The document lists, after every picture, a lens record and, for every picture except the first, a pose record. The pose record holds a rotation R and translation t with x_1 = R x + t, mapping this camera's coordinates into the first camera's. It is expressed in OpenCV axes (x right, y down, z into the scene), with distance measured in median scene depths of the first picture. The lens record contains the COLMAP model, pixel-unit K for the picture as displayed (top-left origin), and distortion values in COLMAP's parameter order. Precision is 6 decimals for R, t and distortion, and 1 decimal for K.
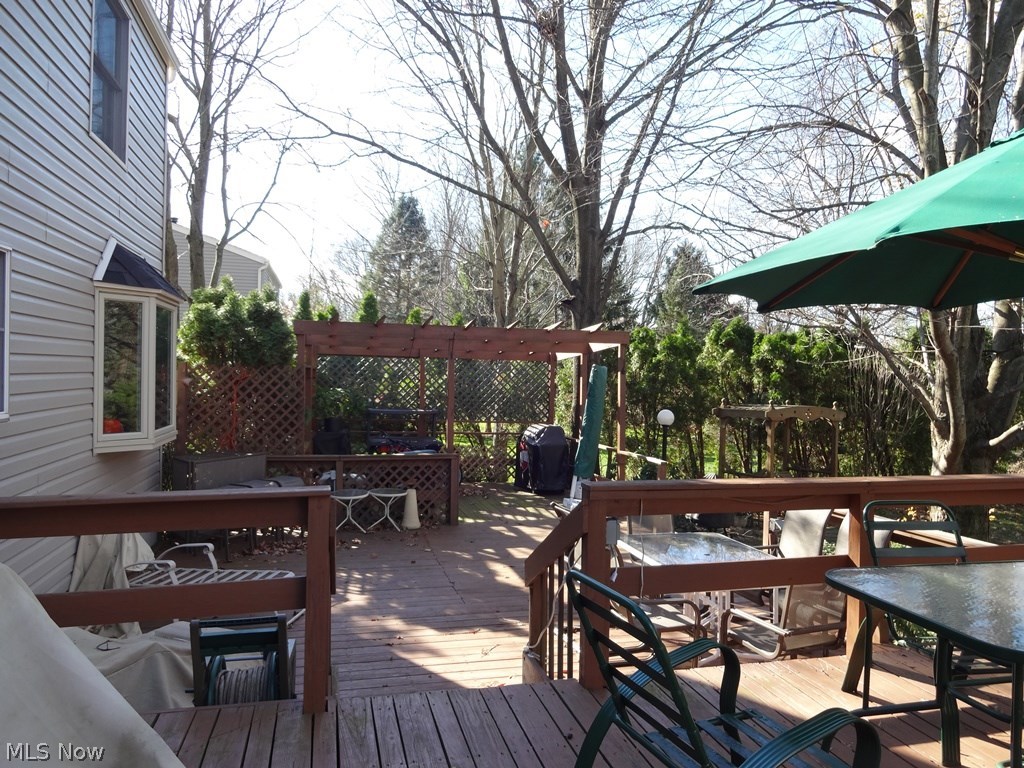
lens RADIAL K [[756.9, 0, 512.0], [0, 756.9, 384.0], [0, 0, 1]] dist [-0.006001, 0.000630]
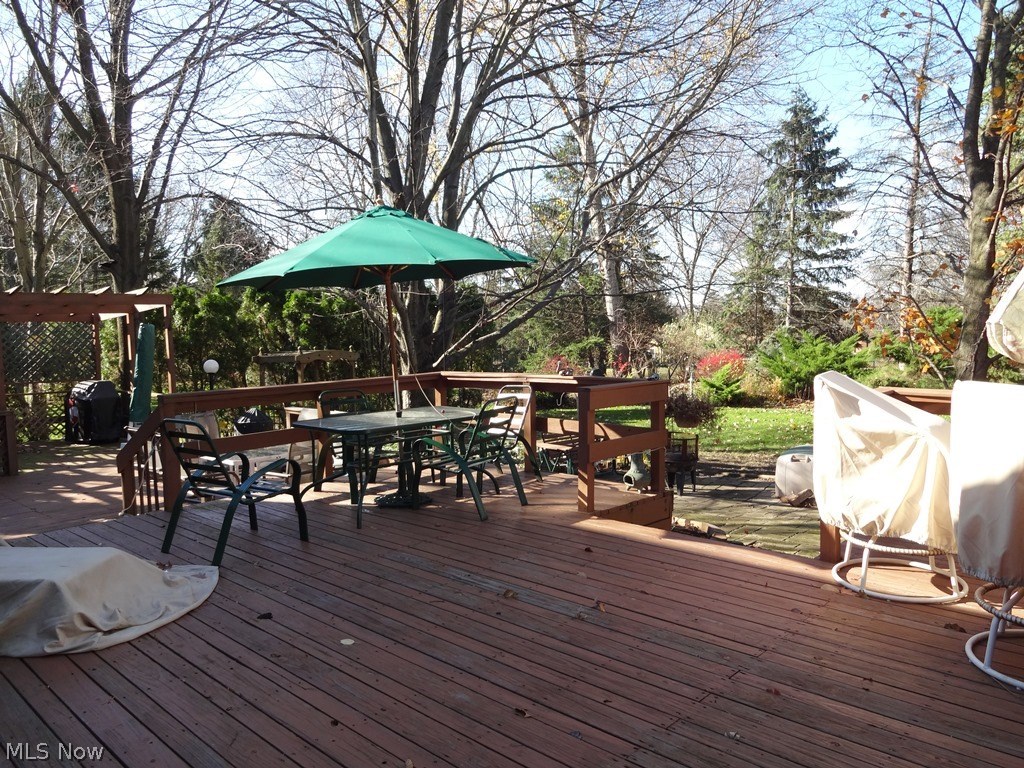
lens RADIAL K [[756.2, 0, 512.0], [0, 756.2, 384.0], [0, 0, 1]] dist [-0.024117, 0.000666]
pose [[0.835865, -0.079405, 0.543162, -0.035638], [0.044478, 0.996026, 0.077163, 0.002260], [-0.547131, -0.040339, 0.836074, -0.196679]]
